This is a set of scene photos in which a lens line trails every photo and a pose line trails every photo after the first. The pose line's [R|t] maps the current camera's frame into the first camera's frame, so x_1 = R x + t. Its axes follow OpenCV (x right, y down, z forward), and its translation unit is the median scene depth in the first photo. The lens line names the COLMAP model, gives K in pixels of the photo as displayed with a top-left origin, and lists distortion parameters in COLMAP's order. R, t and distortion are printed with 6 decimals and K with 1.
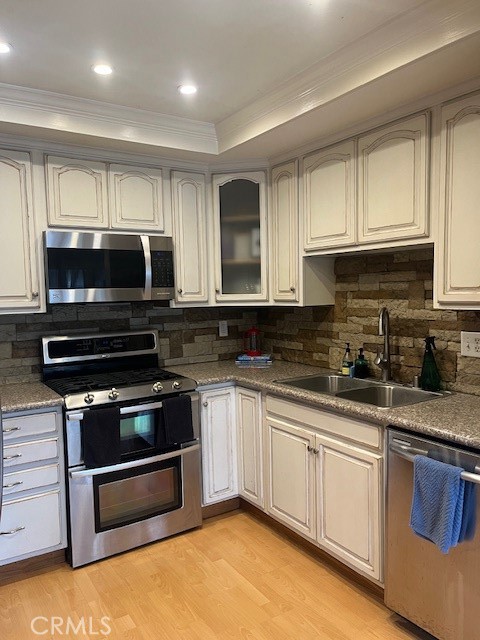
lens RADIAL K [[483.5, 0, 240.2], [0, 483.5, 322.9], [0, 0, 1]] dist [0.050823, -0.056442]
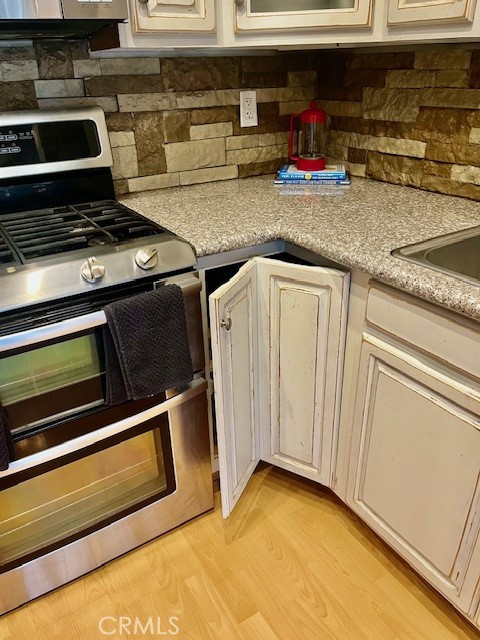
lens RADIAL K [[483.5, 0, 235.4], [0, 483.5, 320.9], [0, 0, 1]] dist [0.050823, -0.056442]
pose [[0.999765, 0.006747, -0.020578, -0.043637], [0.002001, 0.917377, 0.398015, 0.014728], [0.021564, -0.397963, 0.917148, 0.563539]]
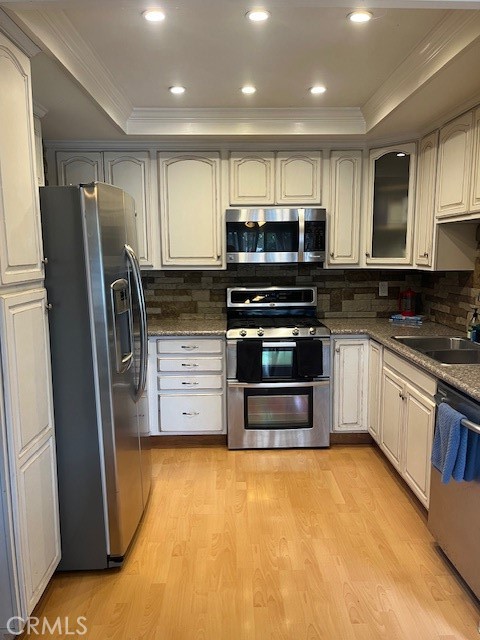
lens RADIAL K [[483.5, 0, 240.4], [0, 483.5, 324.6], [0, 0, 1]] dist [0.050823, -0.056442]
pose [[0.849588, 0.092619, -0.519251, 0.324208], [-0.045953, 0.993716, 0.102061, -0.006748], [0.525441, -0.062848, 0.848506, -0.137654]]
